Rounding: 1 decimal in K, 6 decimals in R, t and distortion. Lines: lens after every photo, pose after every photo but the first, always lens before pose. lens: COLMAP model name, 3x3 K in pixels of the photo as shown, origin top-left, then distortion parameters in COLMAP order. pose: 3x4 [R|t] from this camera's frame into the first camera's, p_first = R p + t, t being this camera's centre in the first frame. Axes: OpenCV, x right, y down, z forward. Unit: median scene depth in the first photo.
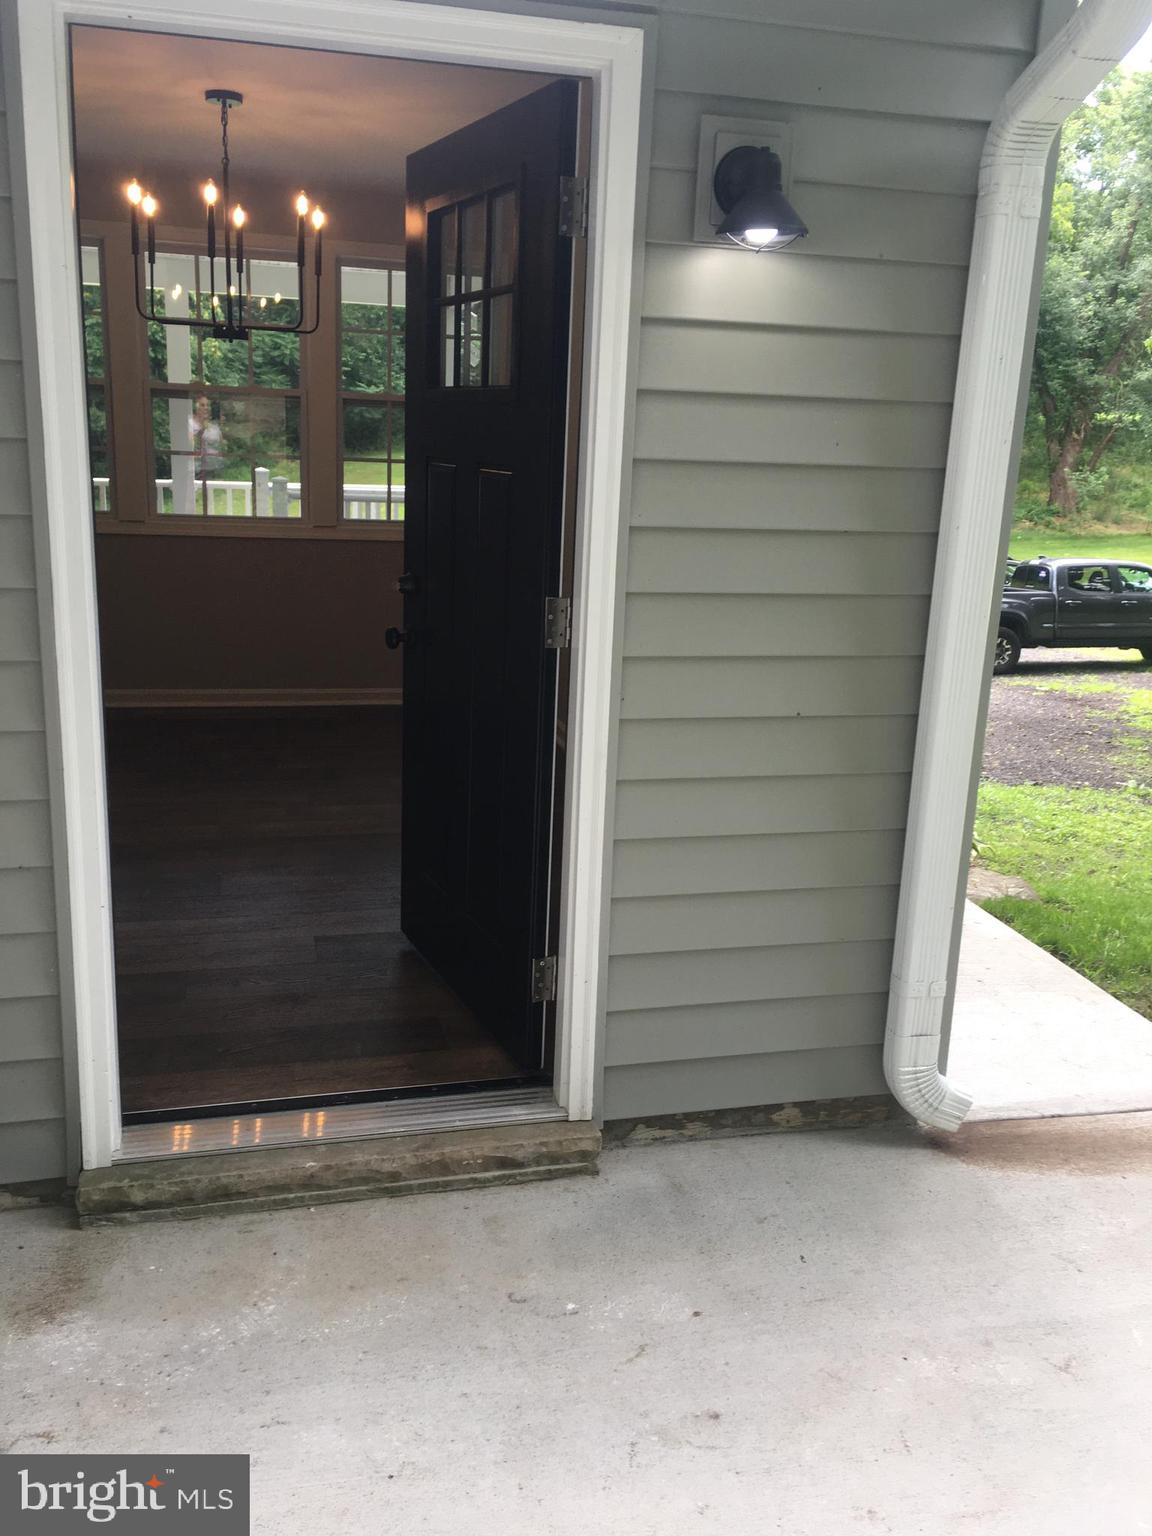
lens RADIAL K [[1308.0, 0, 575.9], [0, 1308.0, 762.5], [0, 0, 1]] dist [-0.005460, -0.002418]
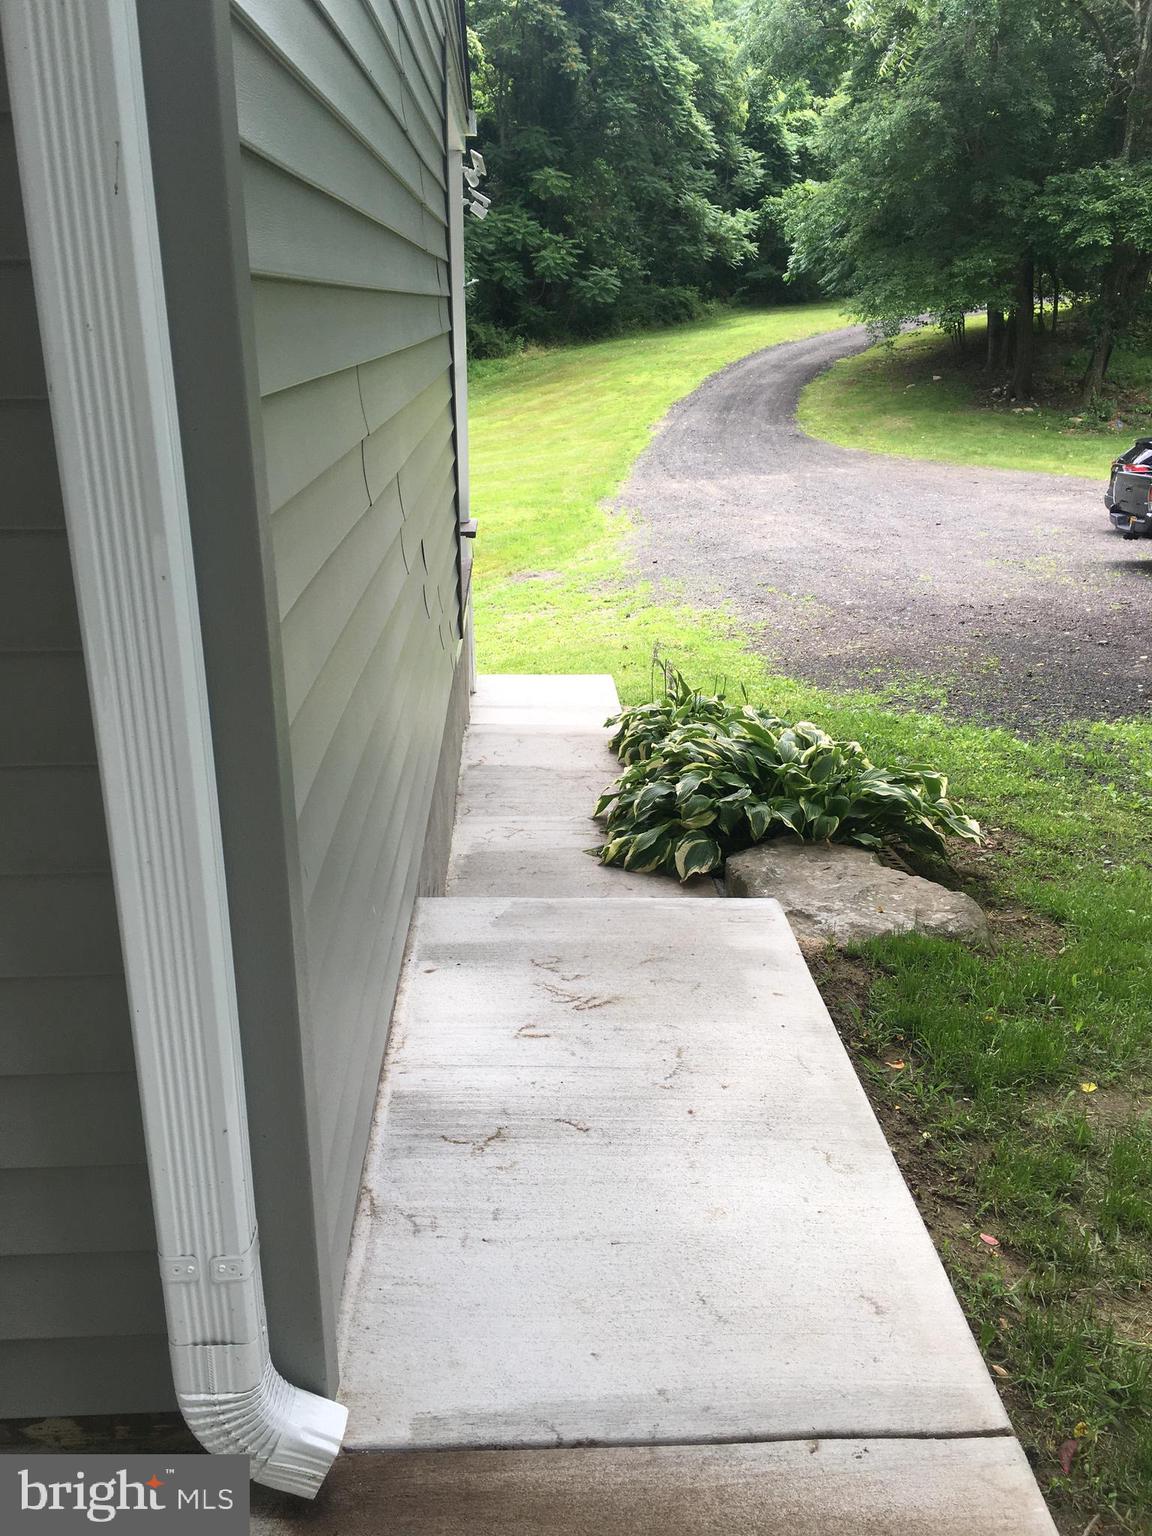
lens RADIAL K [[1308.0, 0, 577.4], [0, 1308.0, 773.8], [0, 0, 1]] dist [-0.005460, -0.002418]
pose [[0.980996, 0.020777, -0.192910, 0.277942], [-0.003313, 0.995899, 0.090412, -0.043233], [0.193998, -0.088055, 0.977042, 0.276805]]
